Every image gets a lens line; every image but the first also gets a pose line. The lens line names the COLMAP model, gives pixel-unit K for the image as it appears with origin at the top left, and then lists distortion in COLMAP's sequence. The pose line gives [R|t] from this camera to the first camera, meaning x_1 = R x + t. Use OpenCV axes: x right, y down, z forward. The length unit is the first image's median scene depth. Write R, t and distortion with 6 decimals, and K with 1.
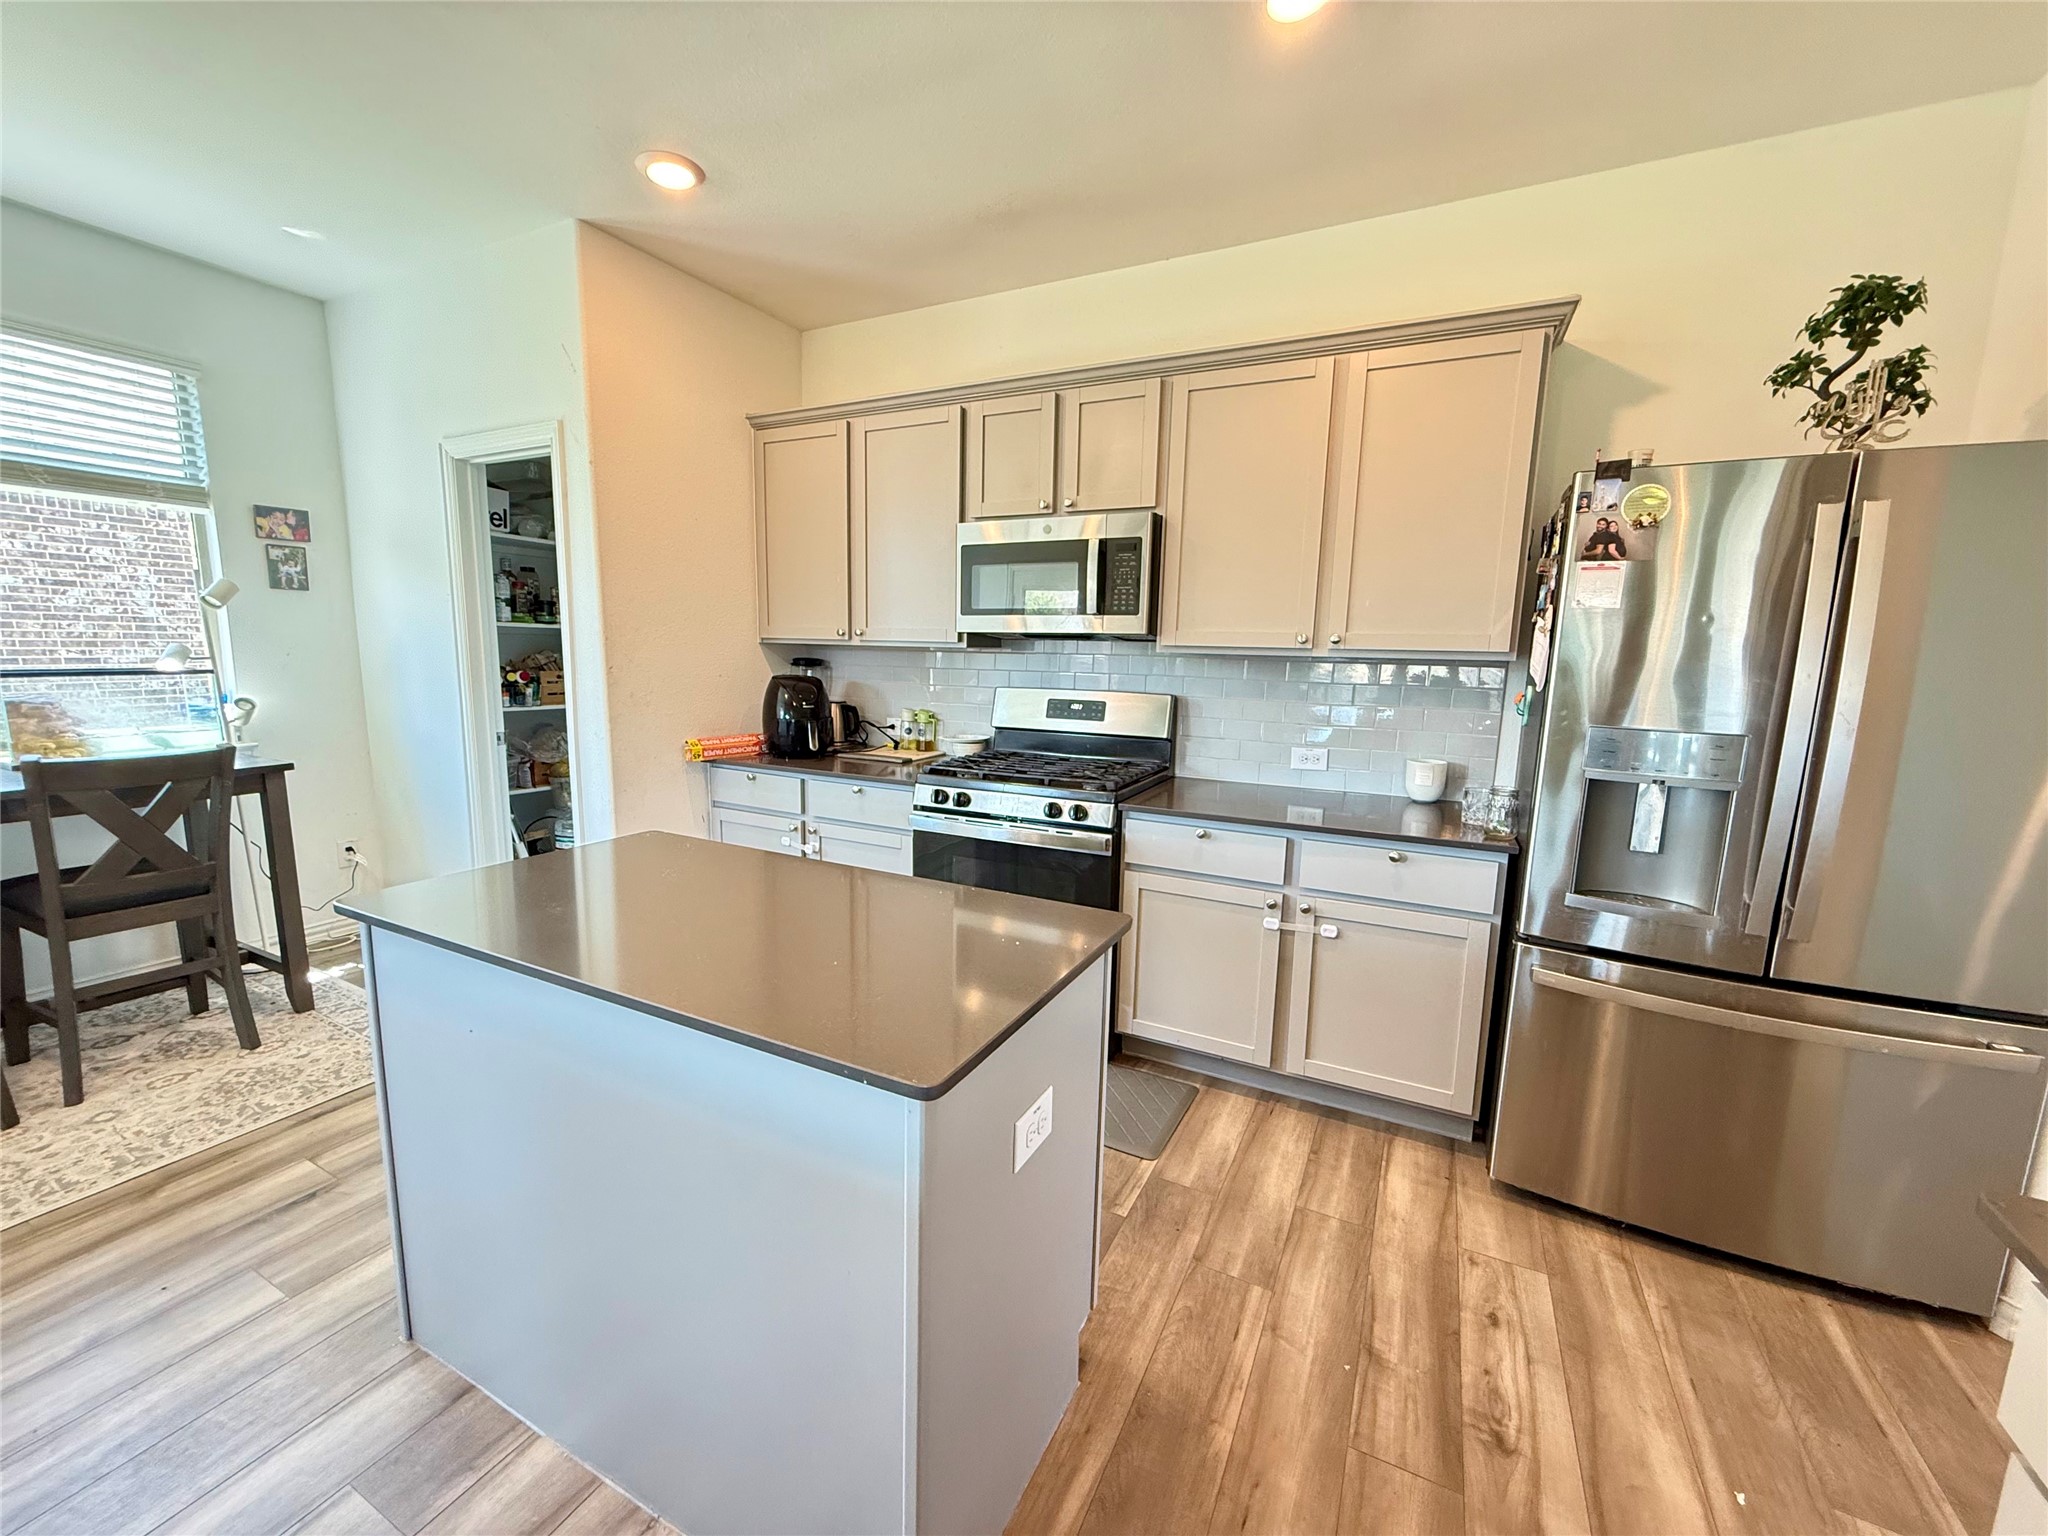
lens RADIAL K [[818.9, 0, 1018.9], [0, 818.9, 764.6], [0, 0, 1]] dist [0.003055, 0.000167]
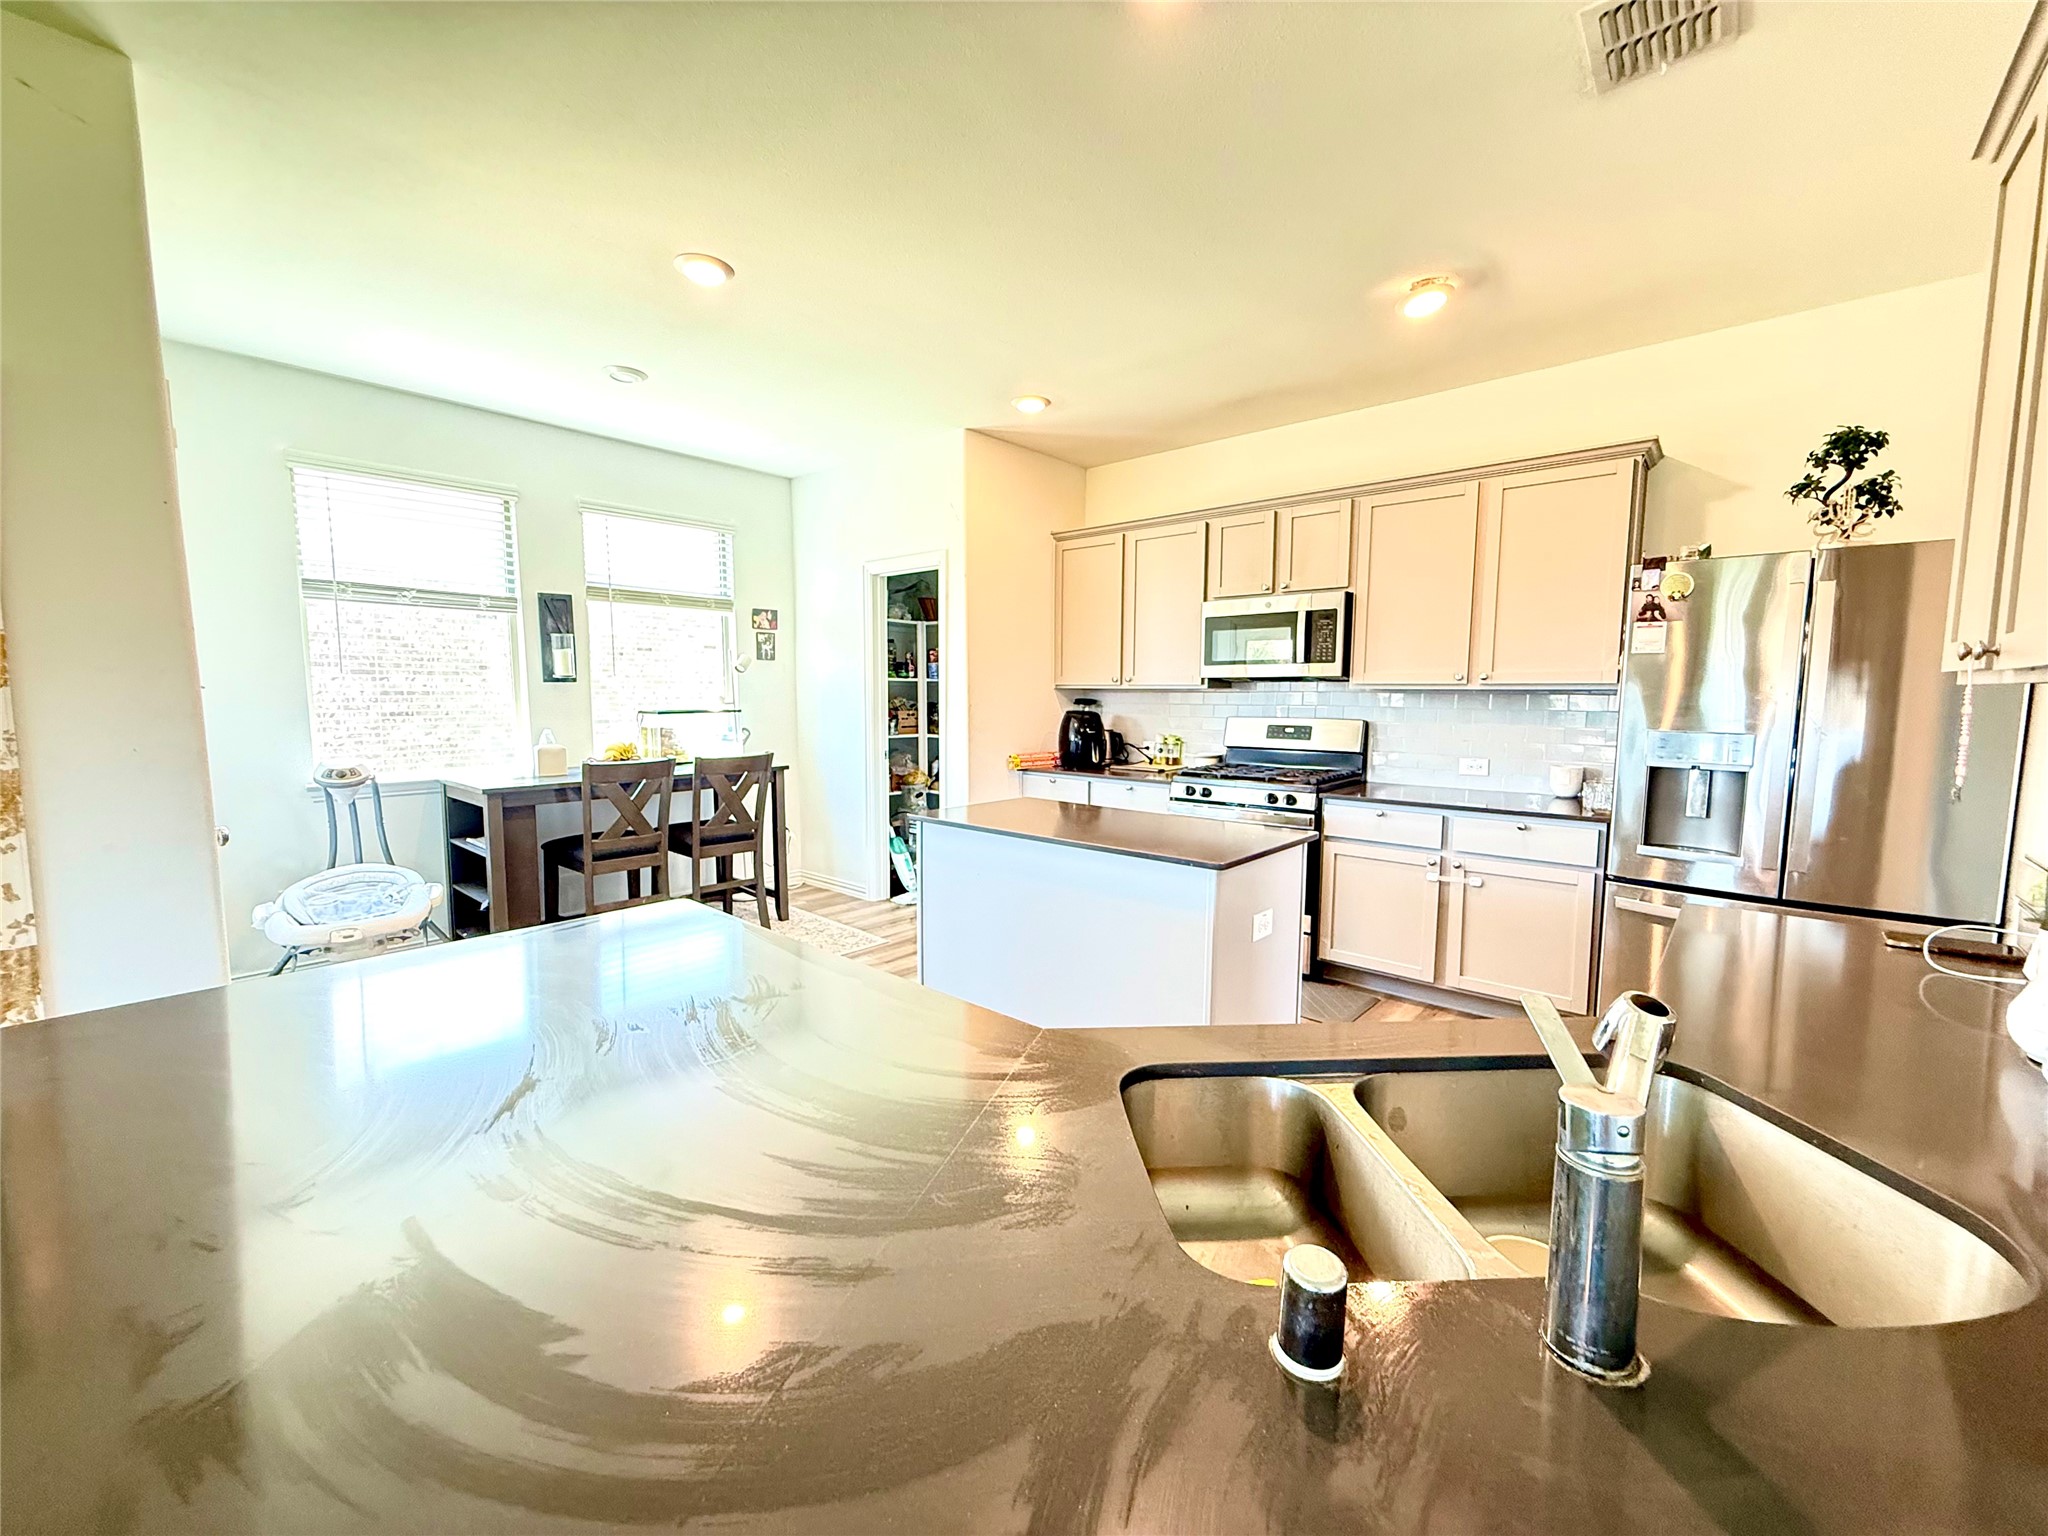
lens RADIAL K [[818.9, 0, 1024.8], [0, 818.9, 767.8], [0, 0, 1]] dist [0.003055, 0.000167]
pose [[0.969581, 0.005575, -0.244706, -0.026030], [-0.018106, 0.998635, -0.048990, 0.077028], [0.244099, 0.051930, 0.968359, -0.487895]]
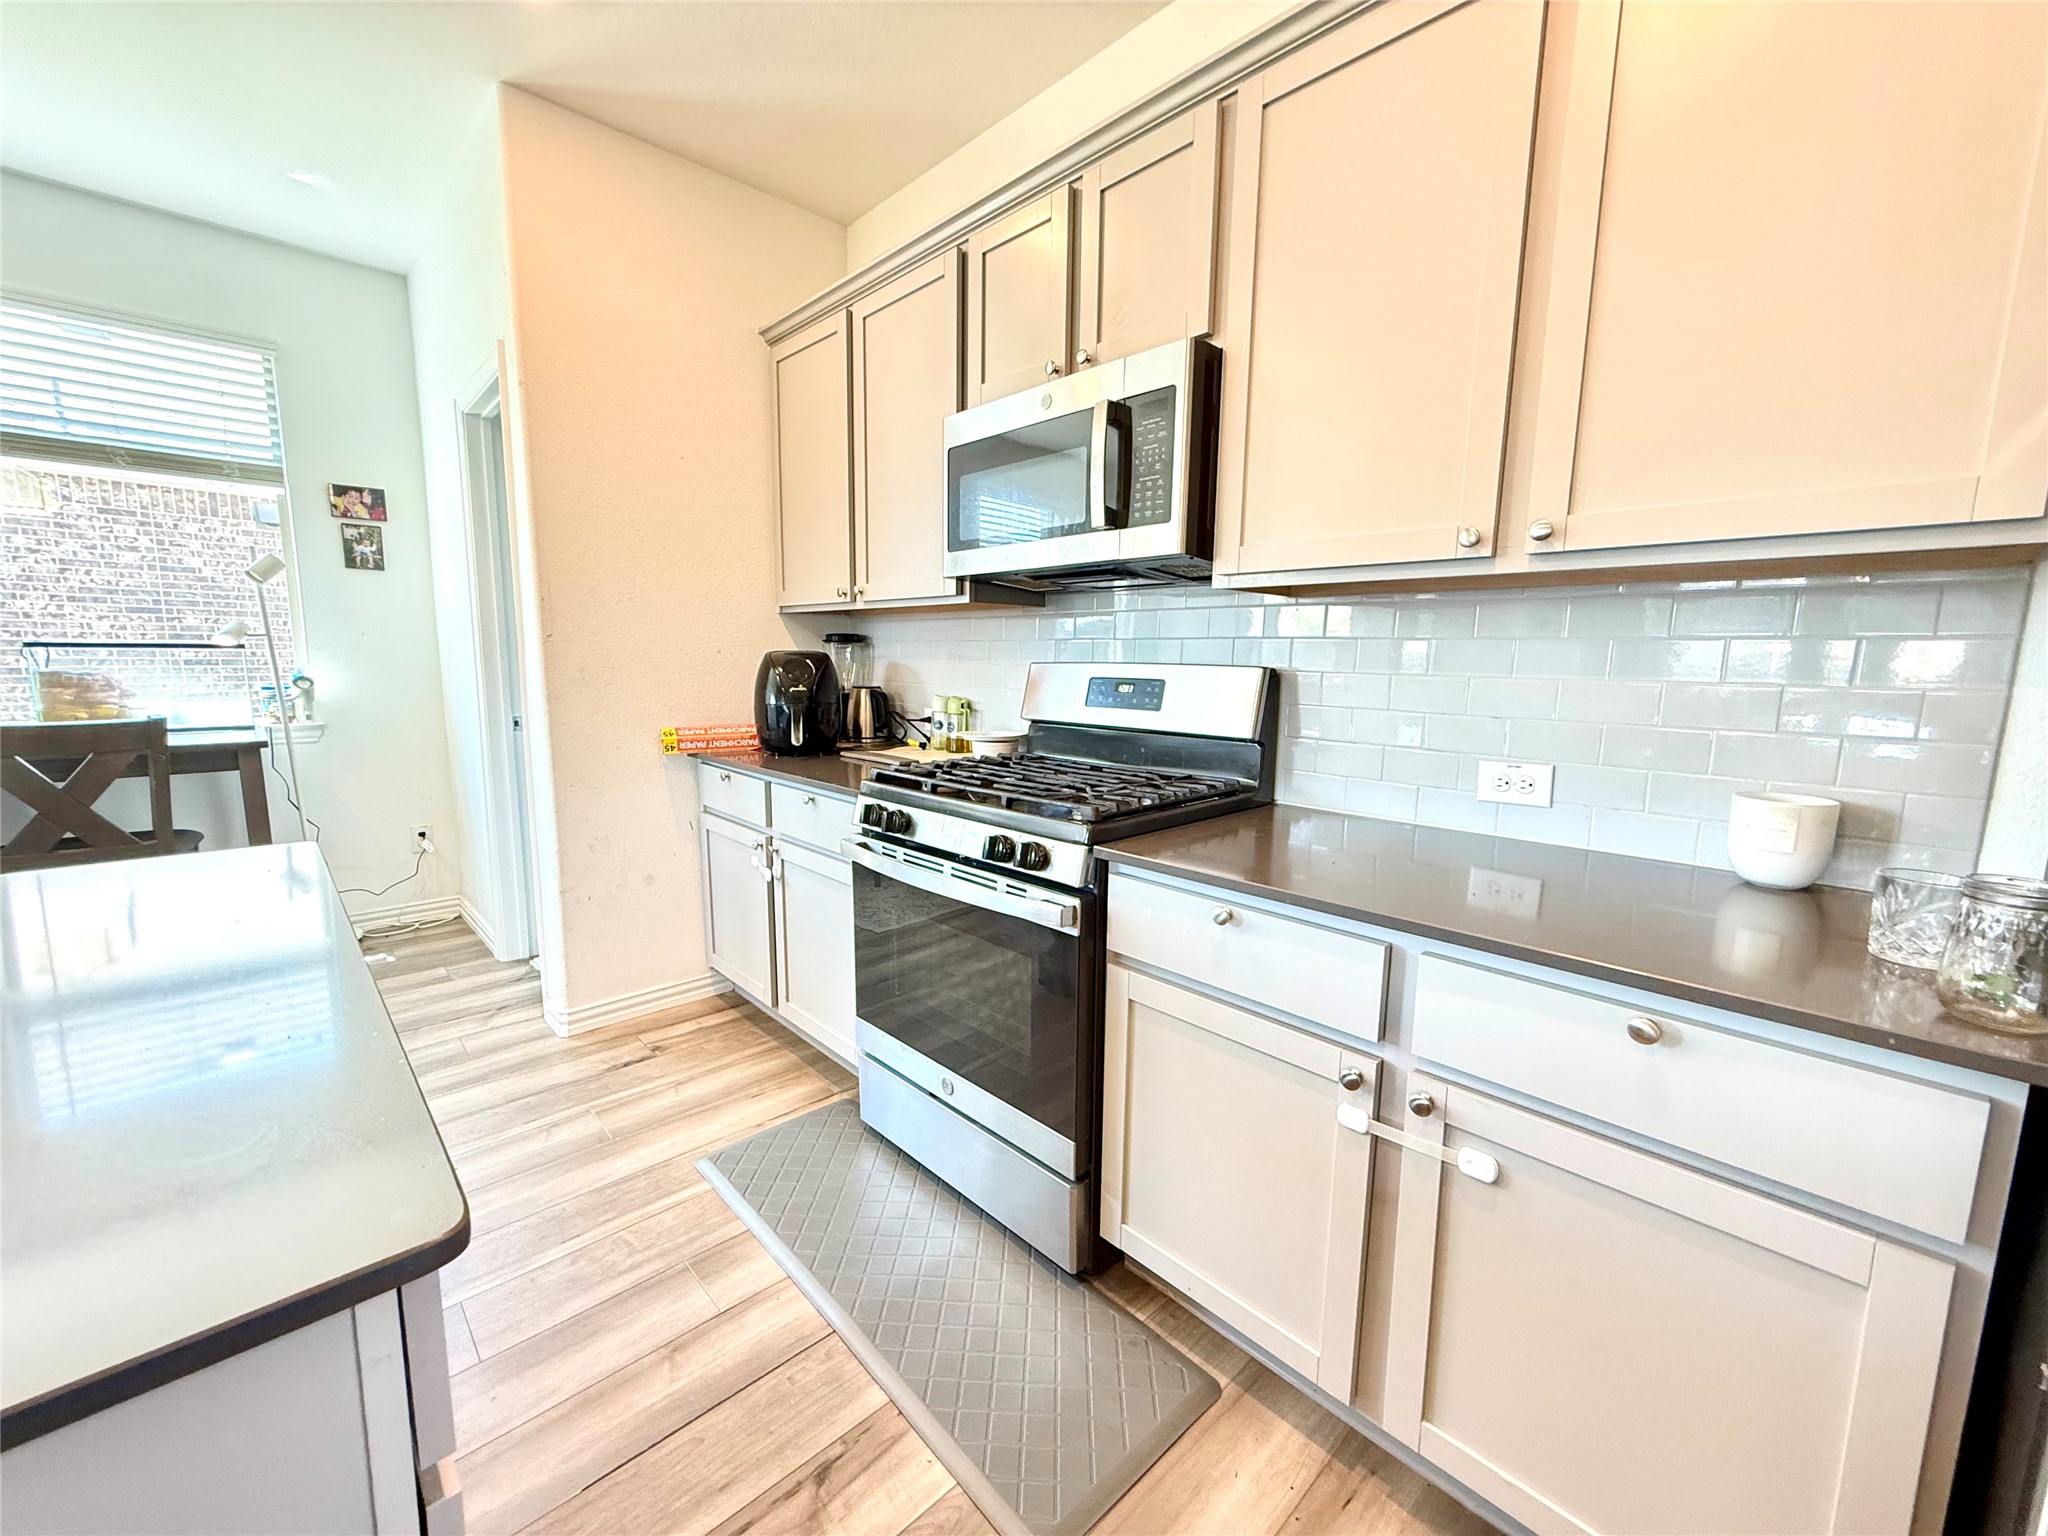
lens RADIAL K [[818.9, 0, 1017.1], [0, 818.9, 767.4], [0, 0, 1]] dist [0.003055, 0.000167]
pose [[0.941827, 0.036710, -0.334087, 0.241603], [-0.040702, 0.999159, -0.004954, -0.001694], [0.333625, 0.018264, 0.942529, 0.415793]]
